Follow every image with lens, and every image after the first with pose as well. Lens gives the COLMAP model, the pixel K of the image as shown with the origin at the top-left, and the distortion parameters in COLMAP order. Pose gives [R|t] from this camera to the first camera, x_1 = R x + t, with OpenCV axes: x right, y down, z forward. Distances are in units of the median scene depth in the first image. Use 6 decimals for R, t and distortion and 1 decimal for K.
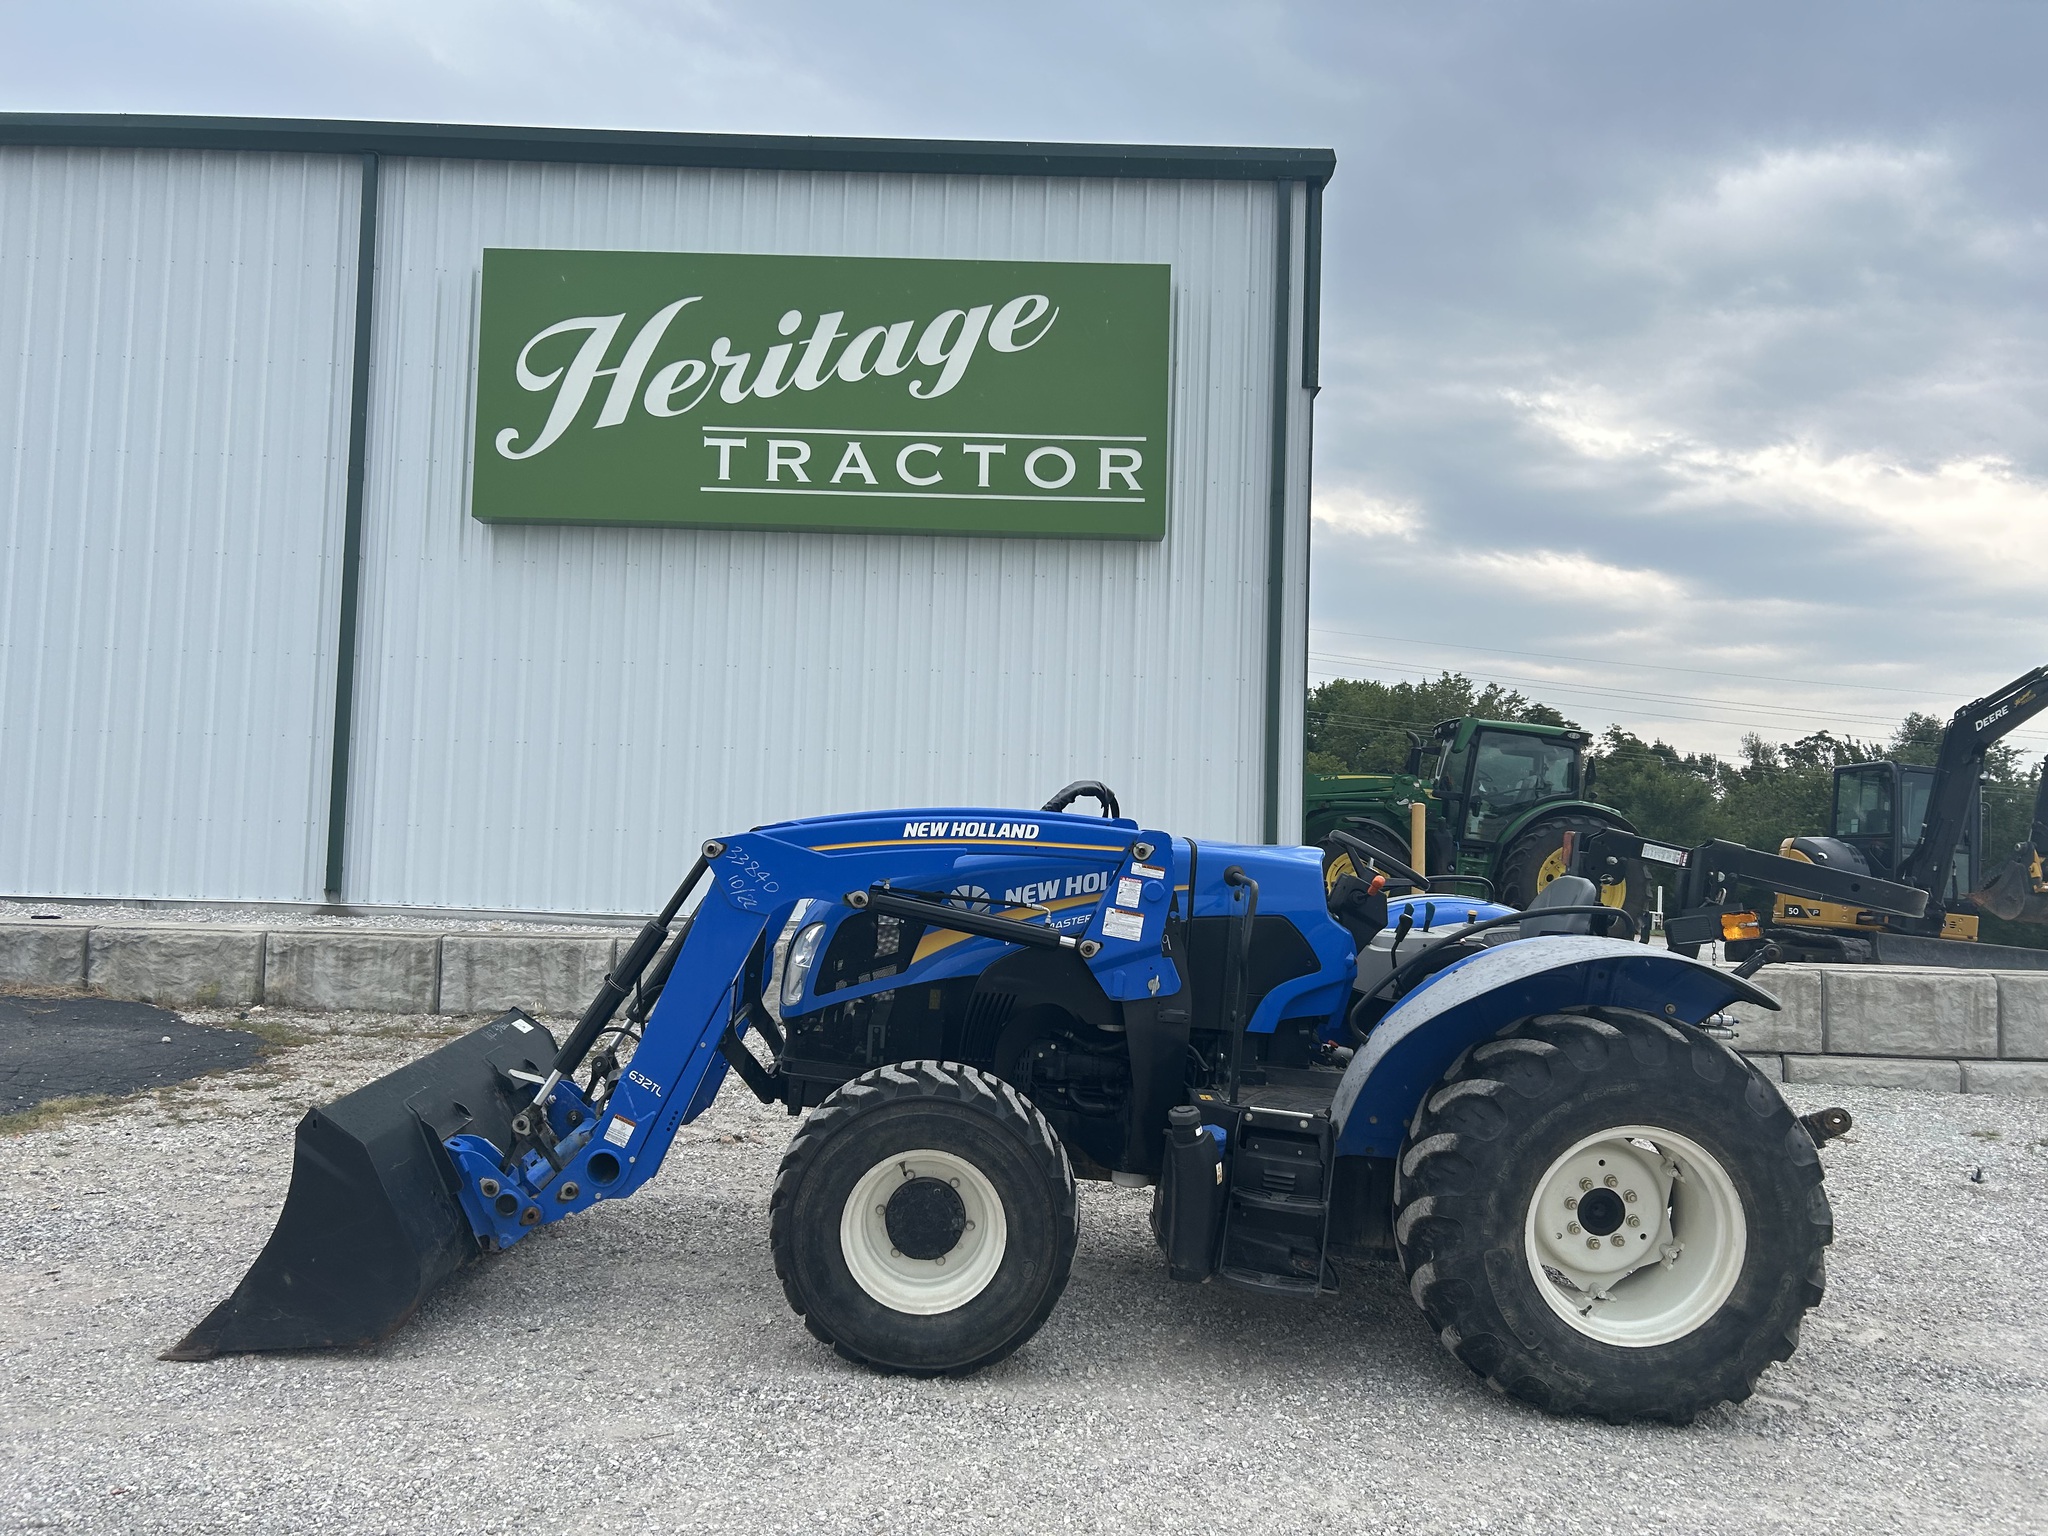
lens RADIAL K [[1503.5, 0, 1015.0], [0, 1503.5, 774.9], [0, 0, 1]] dist [0.065499, -0.097432]
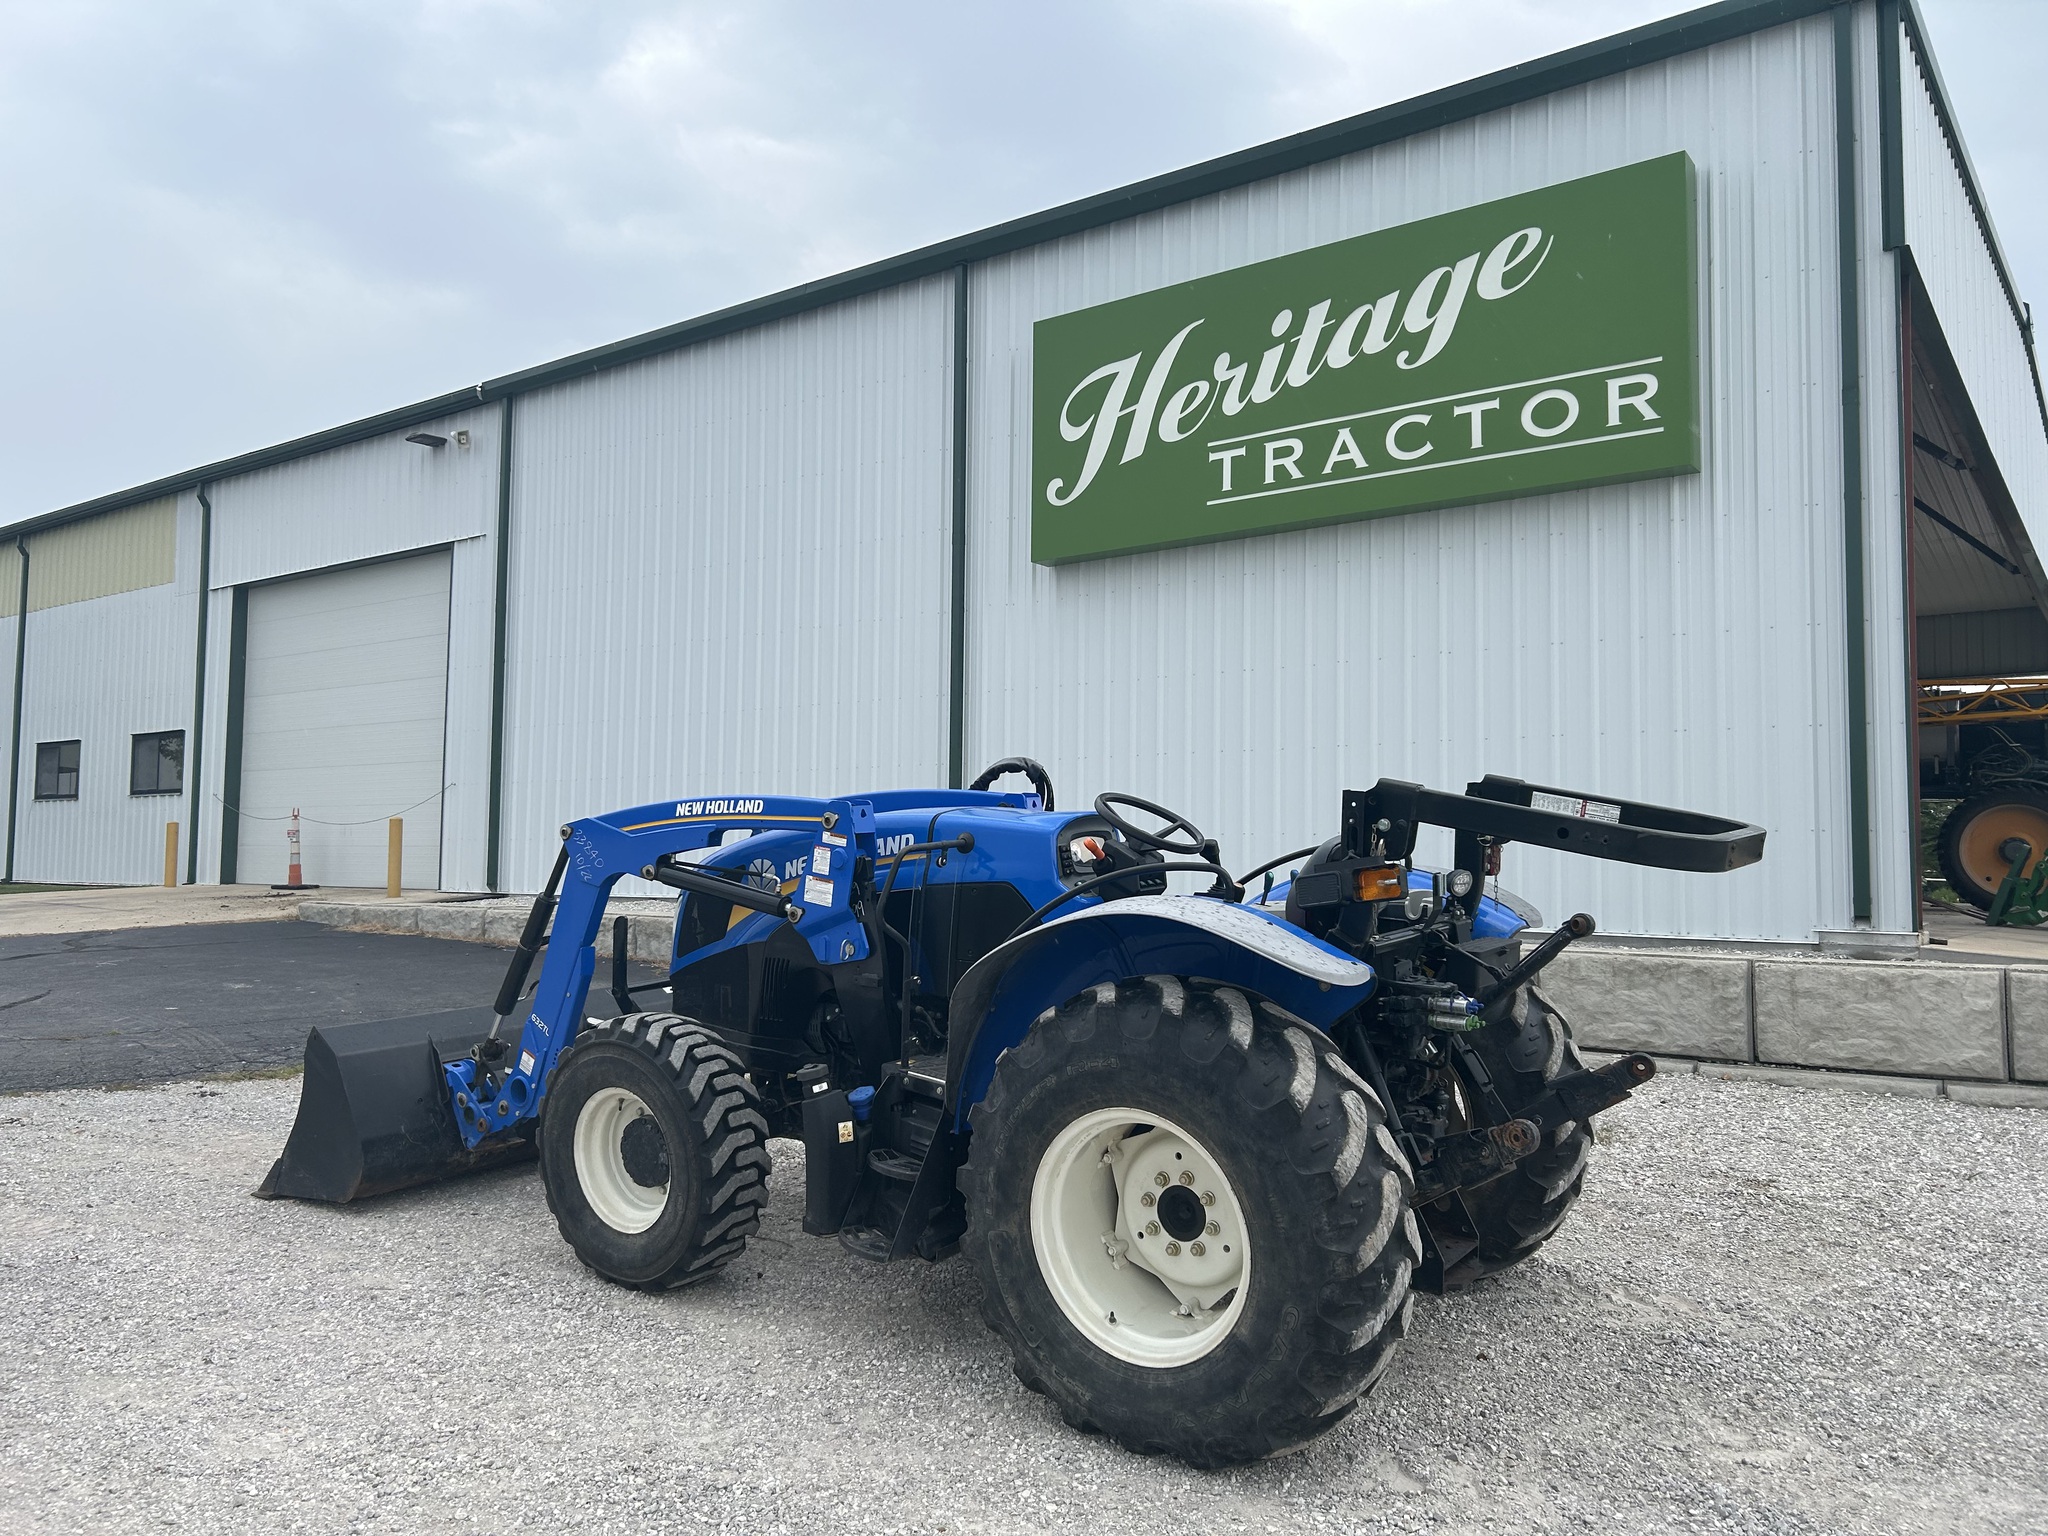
lens RADIAL K [[1502.8, 0, 1024.0], [0, 1502.8, 768.0], [0, 0, 1]] dist [0.091529, -0.224215]
pose [[0.804036, -0.060175, -0.591528, 0.372063], [0.050918, 0.998179, -0.032332, 0.025279], [0.592397, -0.004123, 0.805636, 0.110748]]
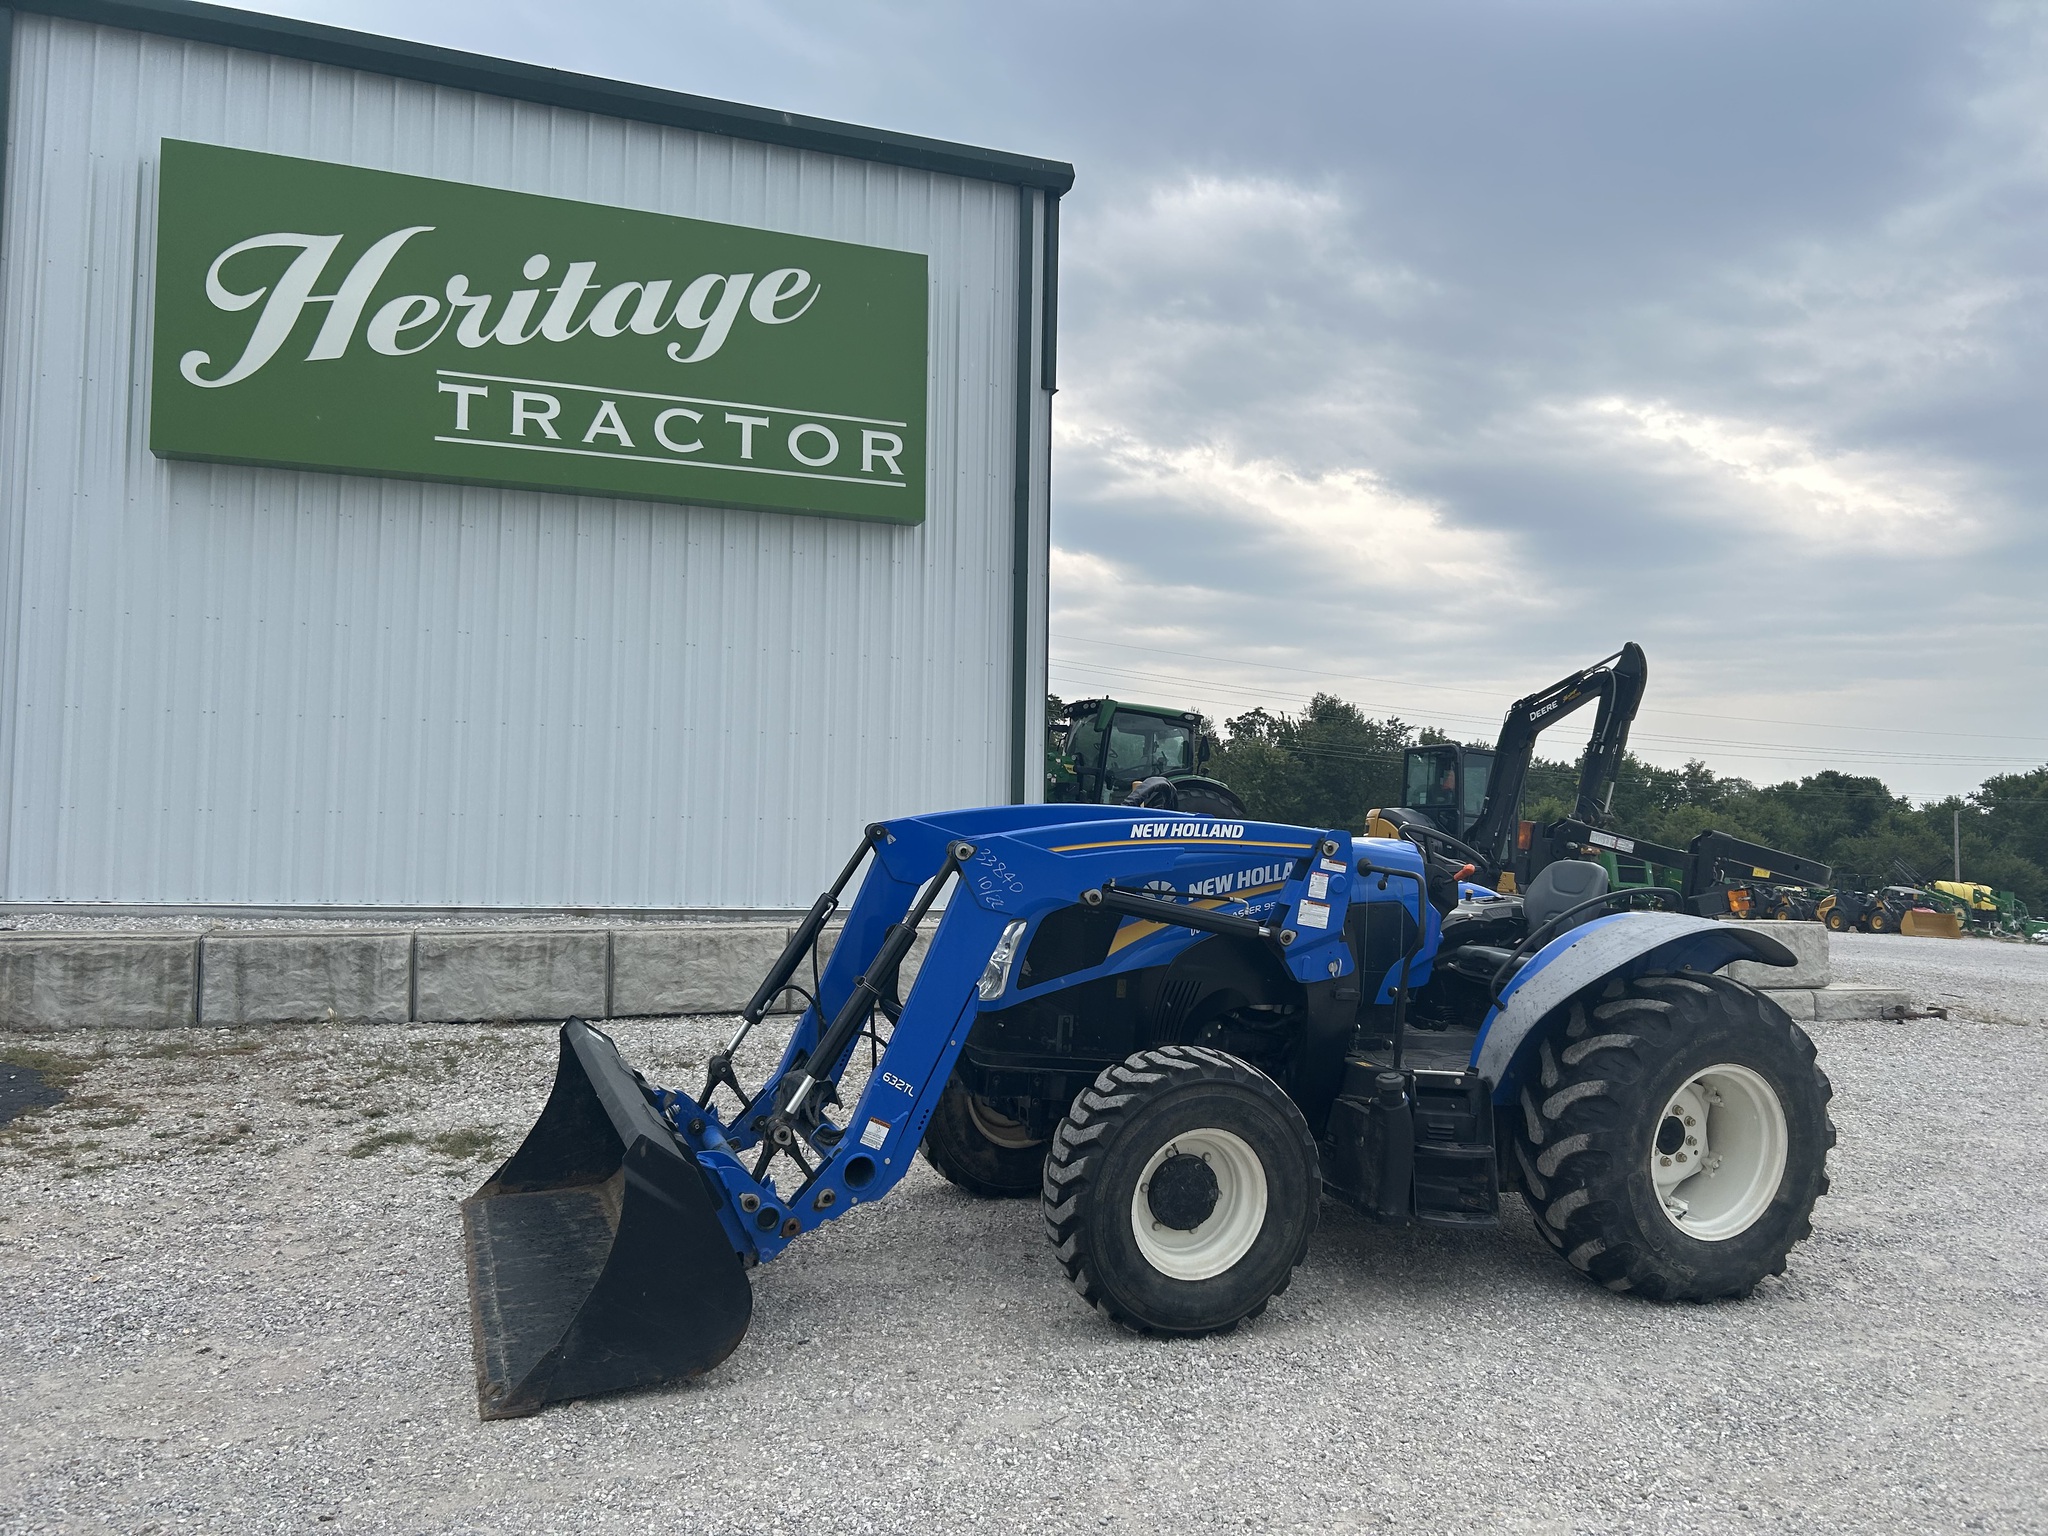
lens RADIAL K [[1512.5, 0, 1040.3], [0, 1512.5, 760.8], [0, 0, 1]] dist [0.018198, -0.004983]
pose [[0.937220, 0.006069, 0.348685, -0.232521], [-0.010894, 0.999870, 0.011878, -0.011392], [-0.348568, -0.014931, 0.937165, 0.011818]]
